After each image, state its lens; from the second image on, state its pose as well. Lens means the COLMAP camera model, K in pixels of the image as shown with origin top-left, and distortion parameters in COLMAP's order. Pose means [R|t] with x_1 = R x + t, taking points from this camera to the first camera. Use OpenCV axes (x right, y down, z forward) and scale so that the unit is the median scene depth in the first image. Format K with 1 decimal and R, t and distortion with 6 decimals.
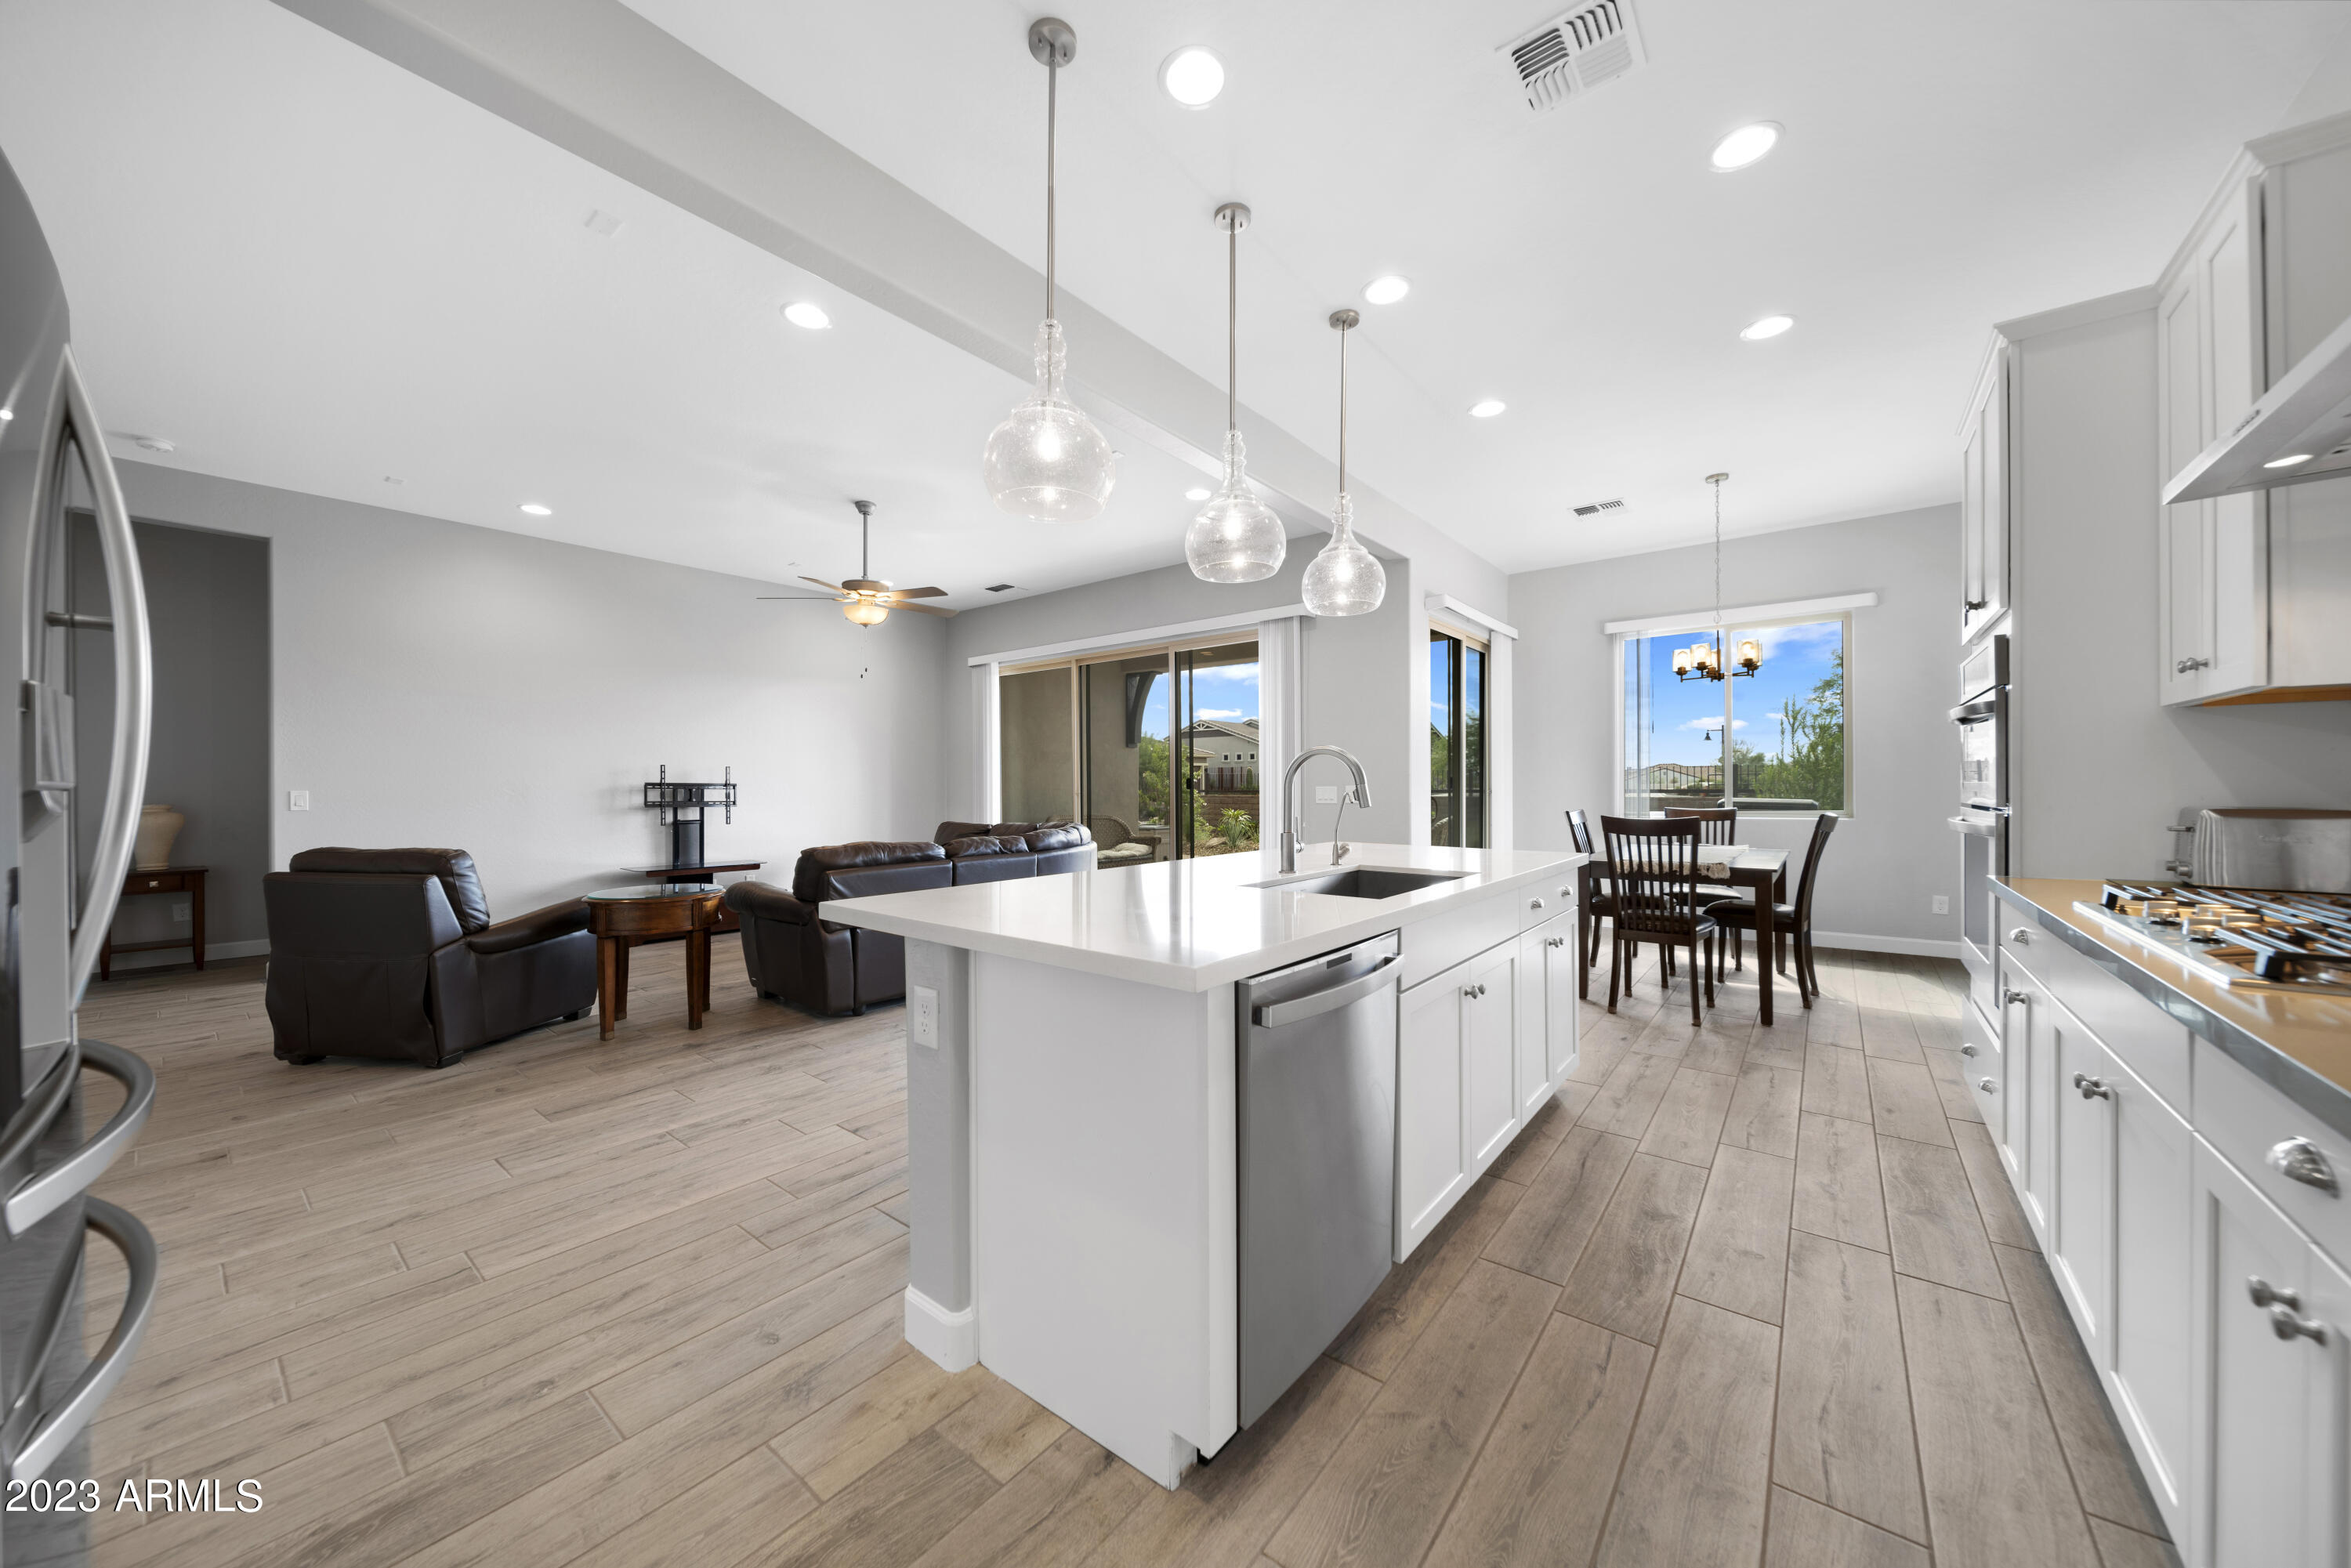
lens RADIAL K [[816.8, 0, 1175.5], [0, 816.8, 784.0], [0, 0, 1]] dist [-0.002132, -0.000286]
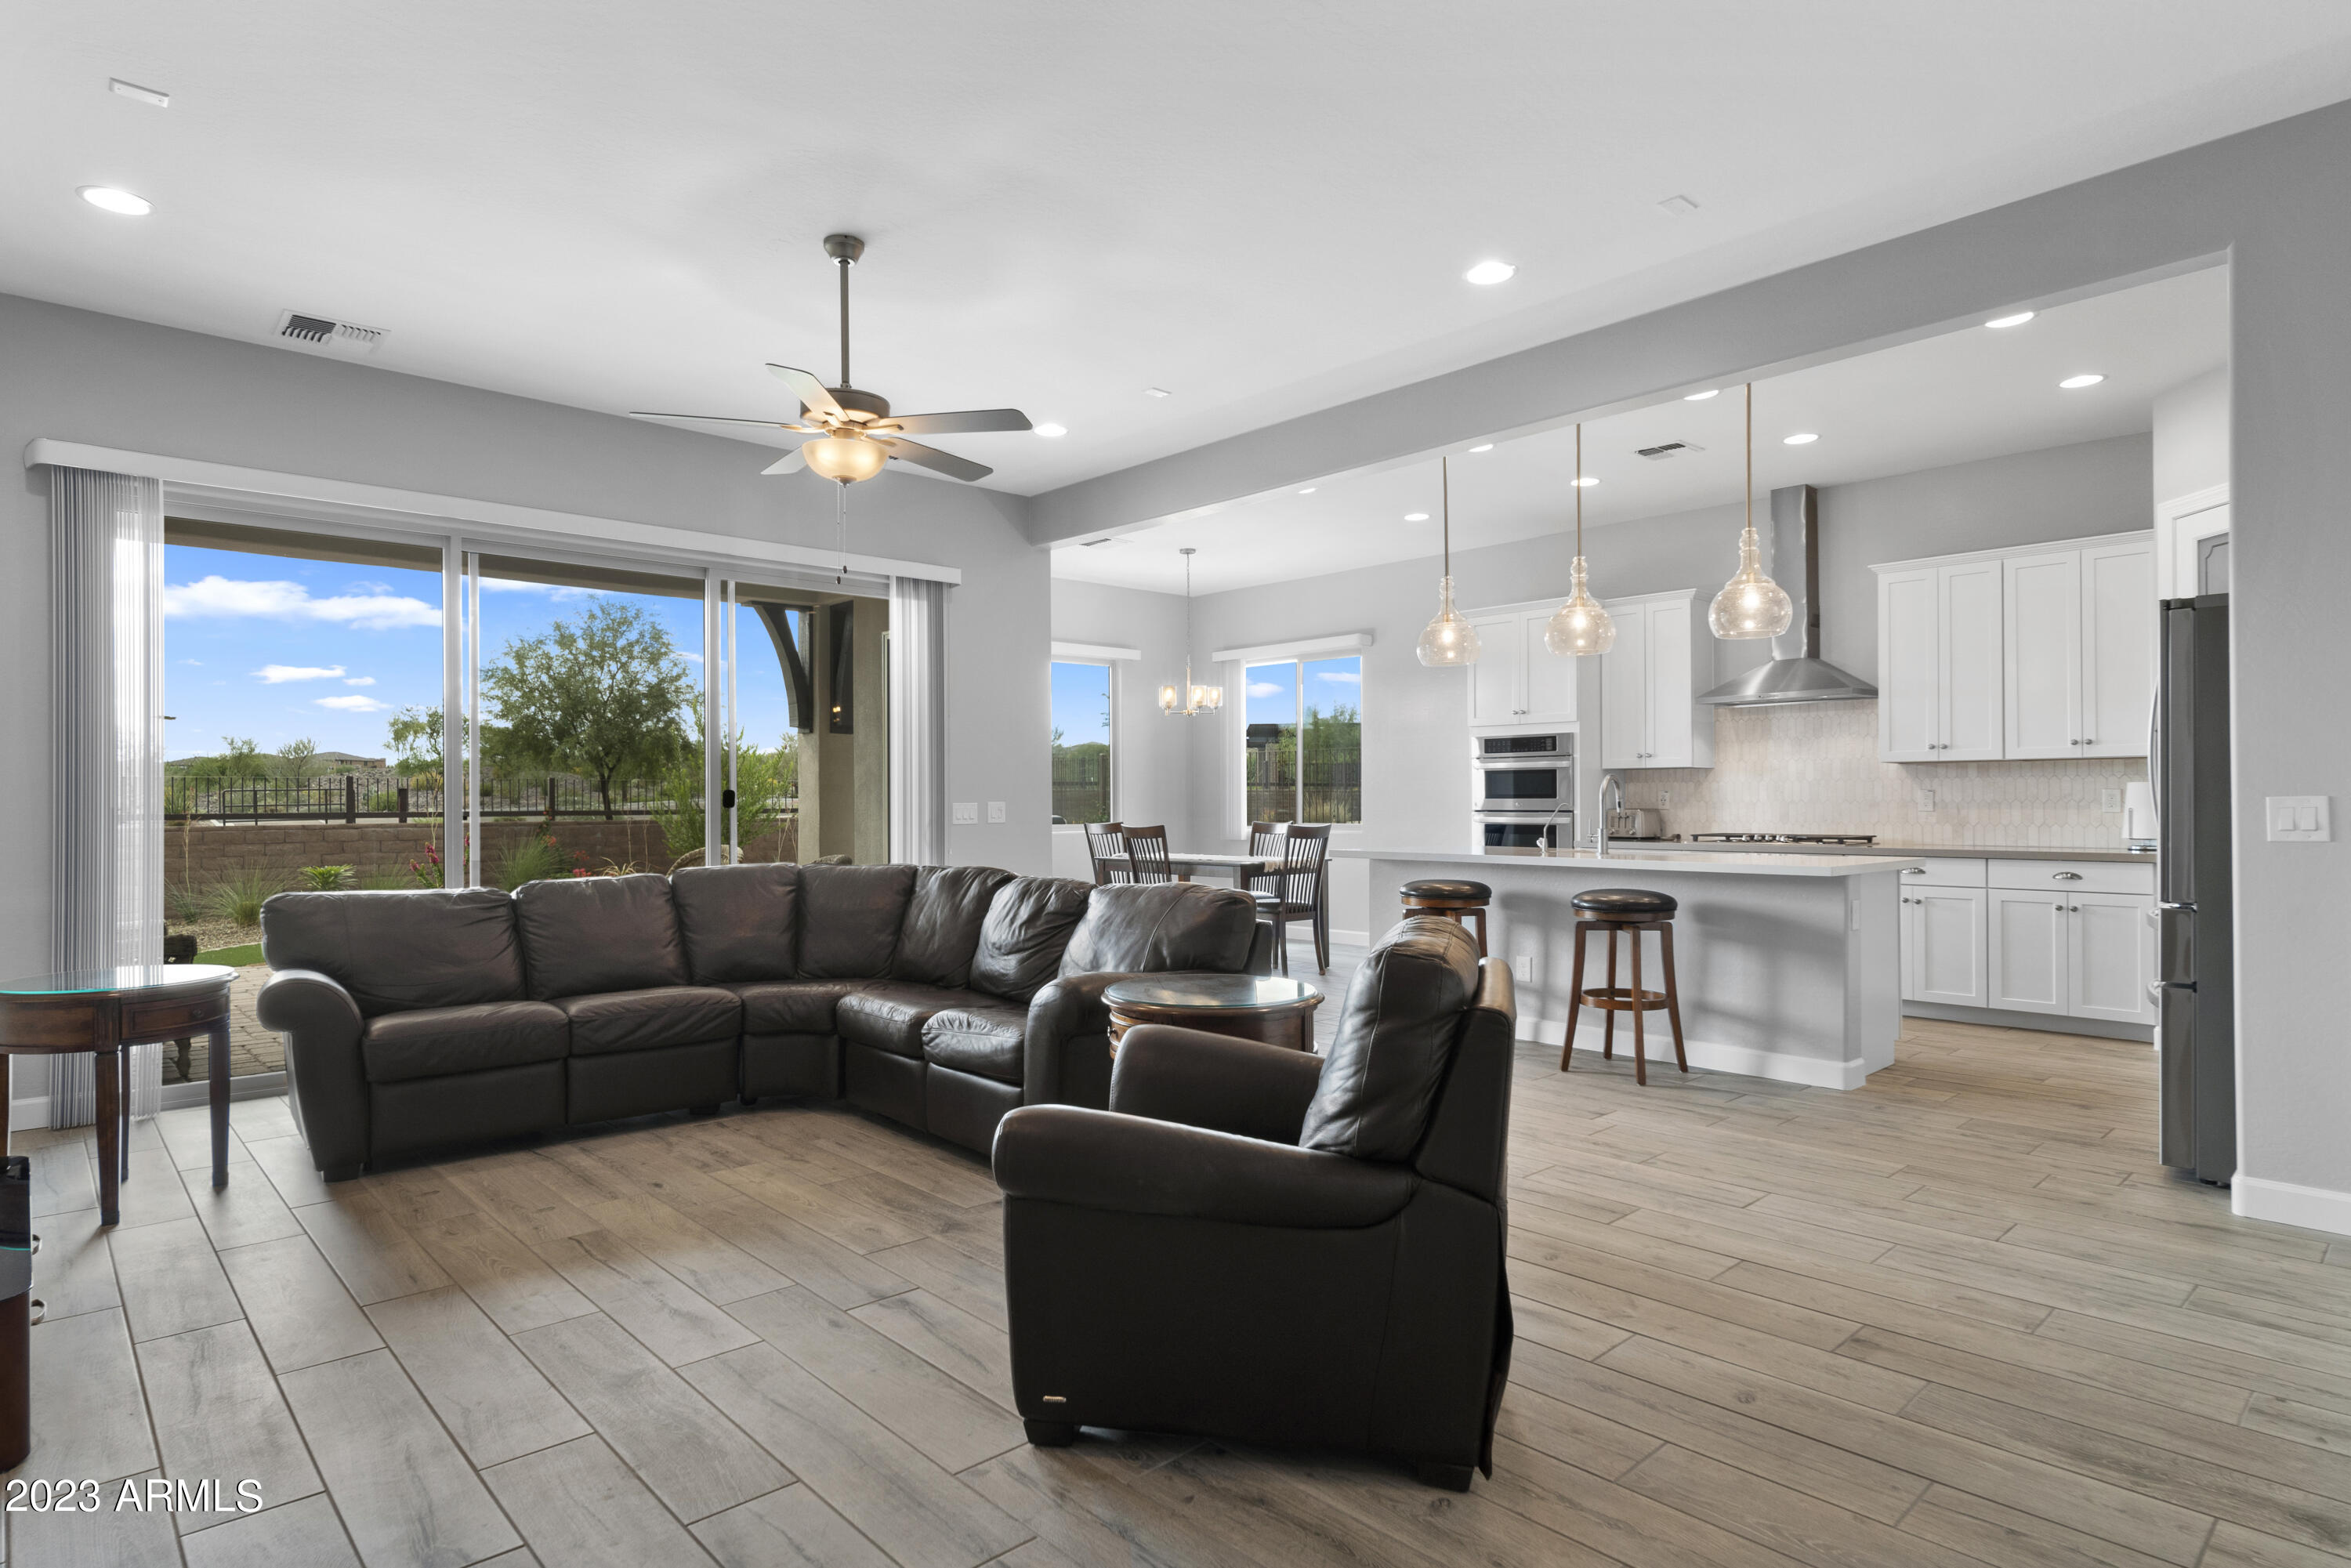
lens RADIAL K [[1265.2, 0, 1175.5], [0, 1265.2, 784.0], [0, 0, 1]] dist [-0.000736, 0.000485]
pose [[0.150002, 0.016633, 0.988546, -2.147106], [0.003116, 0.999846, -0.017296, 0.013765], [-0.988681, 0.005675, 0.149927, 1.304814]]
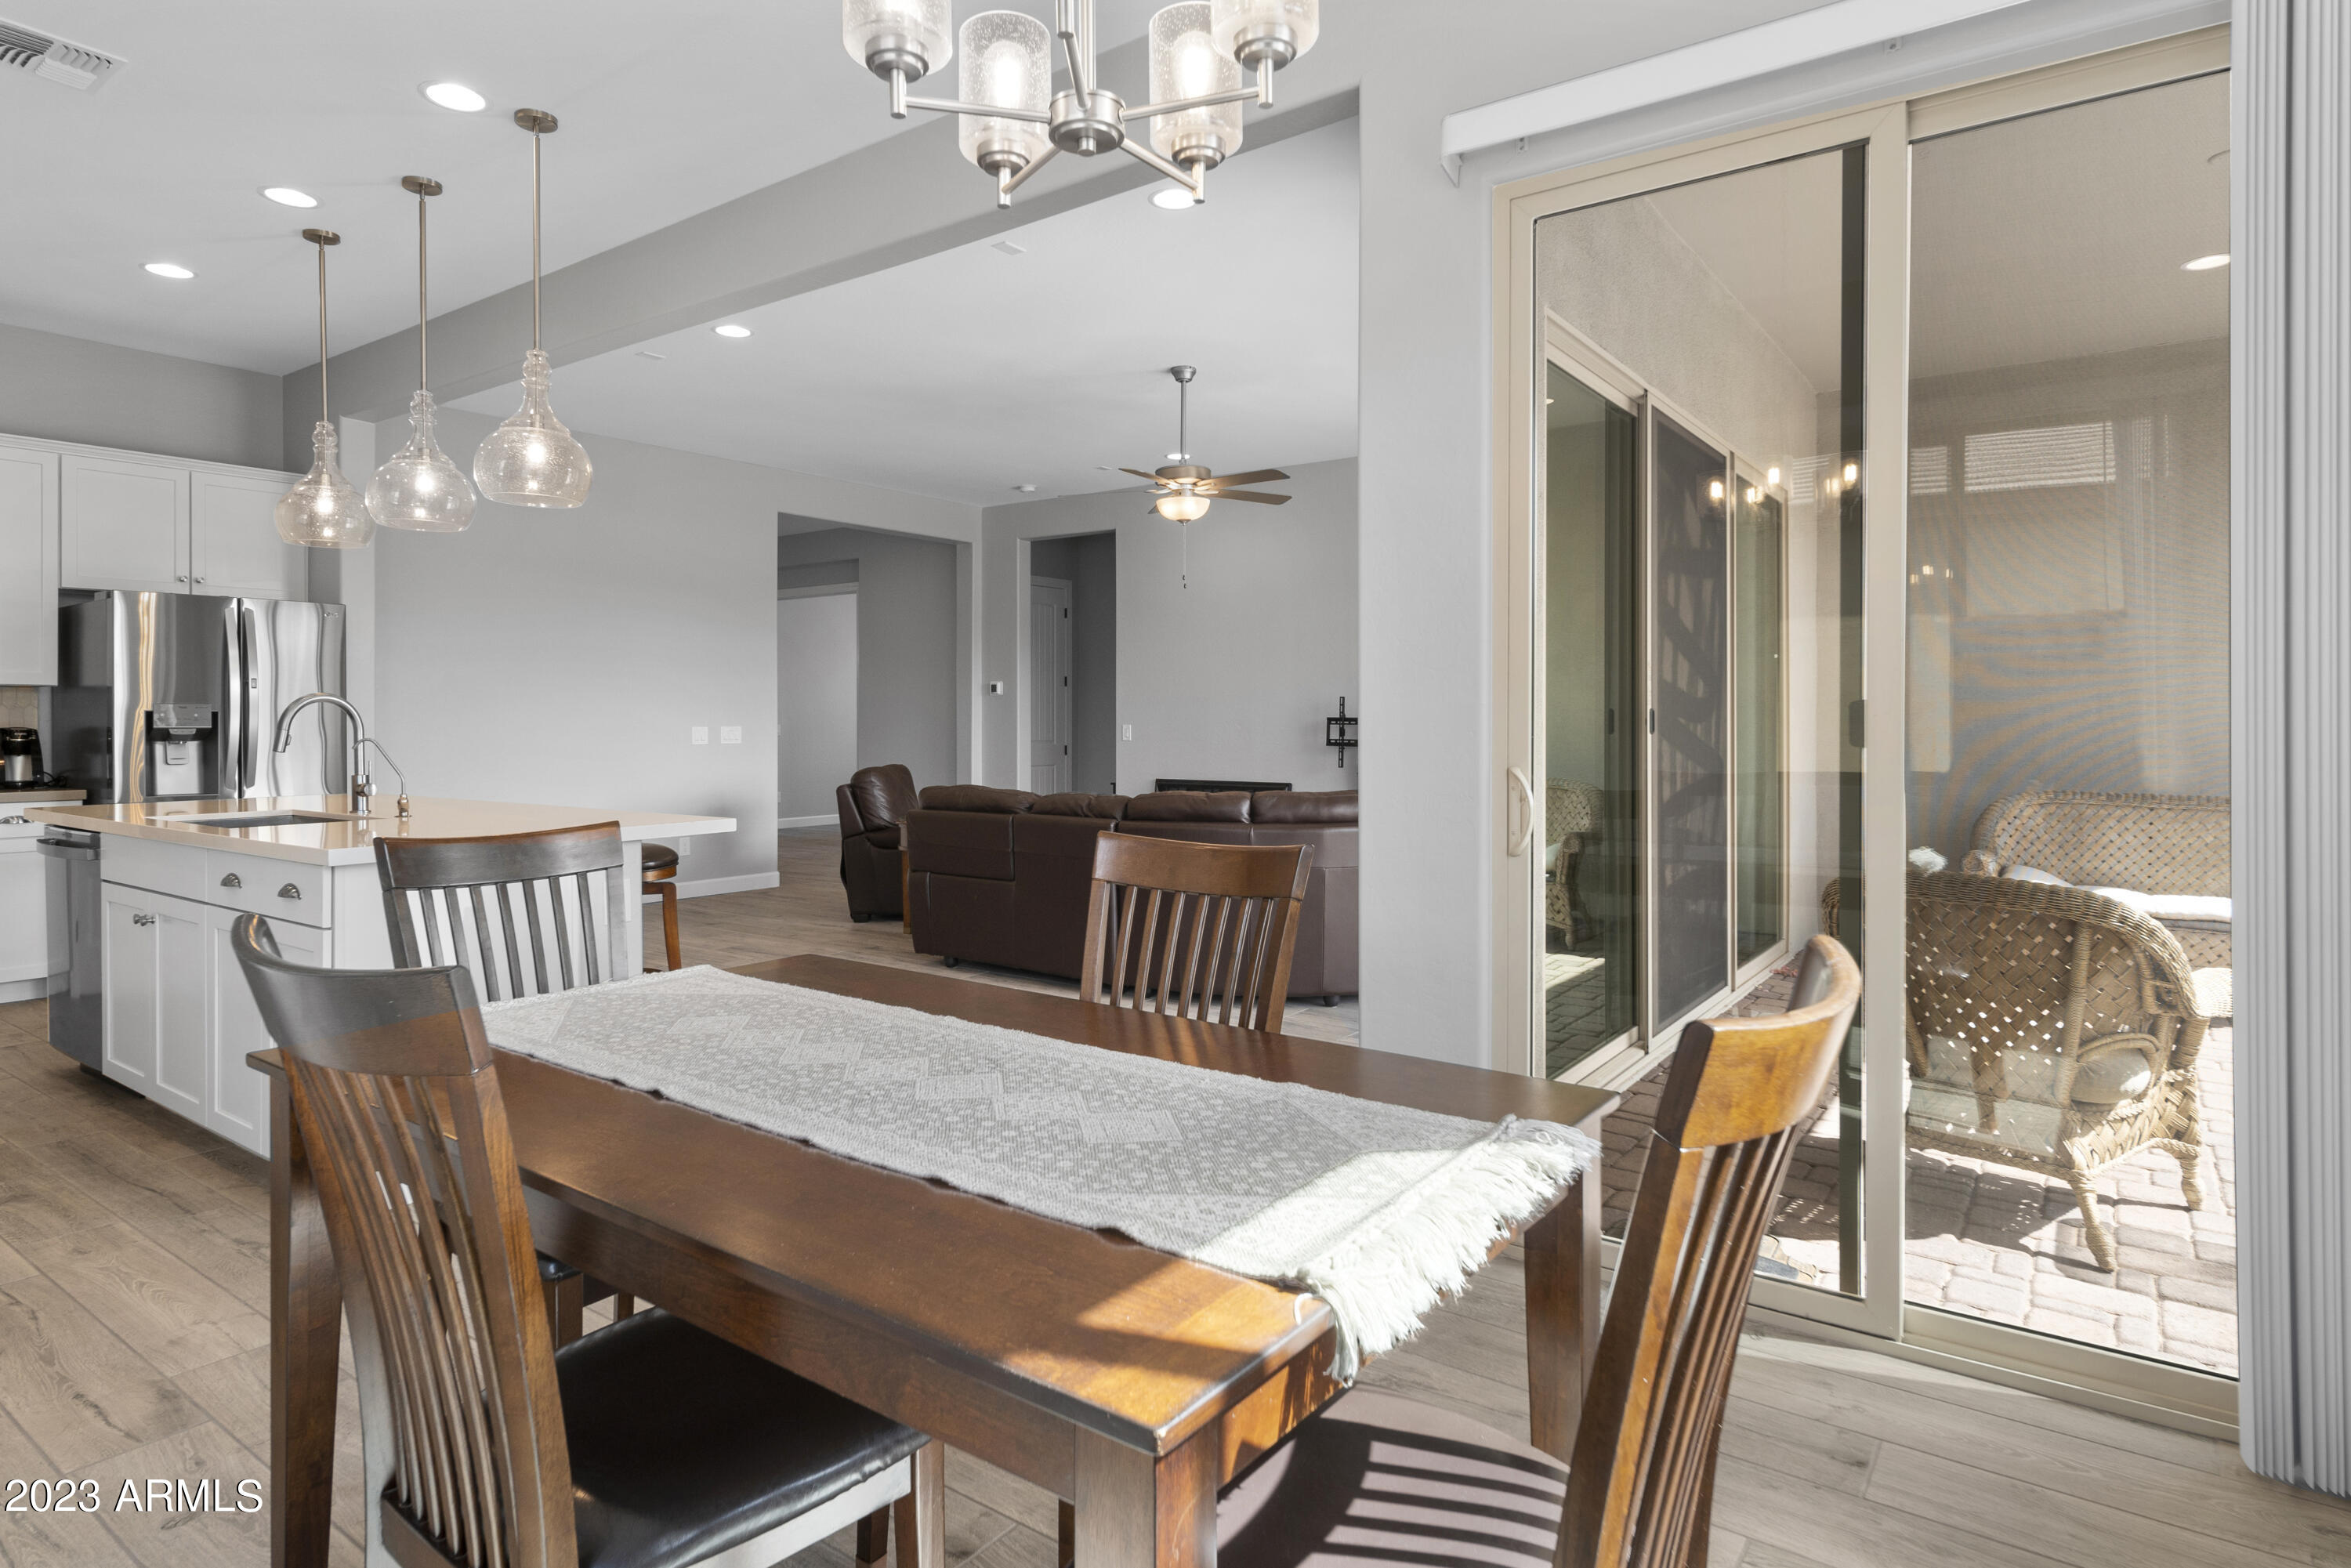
lens RADIAL K [[1290.6, 0, 1167.9], [0, 1290.6, 721.5], [0, 0, 1]] dist [-0.003795, -0.000723]
pose [[0.043046, 0.005020, -0.999060, 1.666451], [0.003651, 0.999980, 0.005182, -0.010615], [0.999066, -0.003871, 0.043027, 1.784017]]
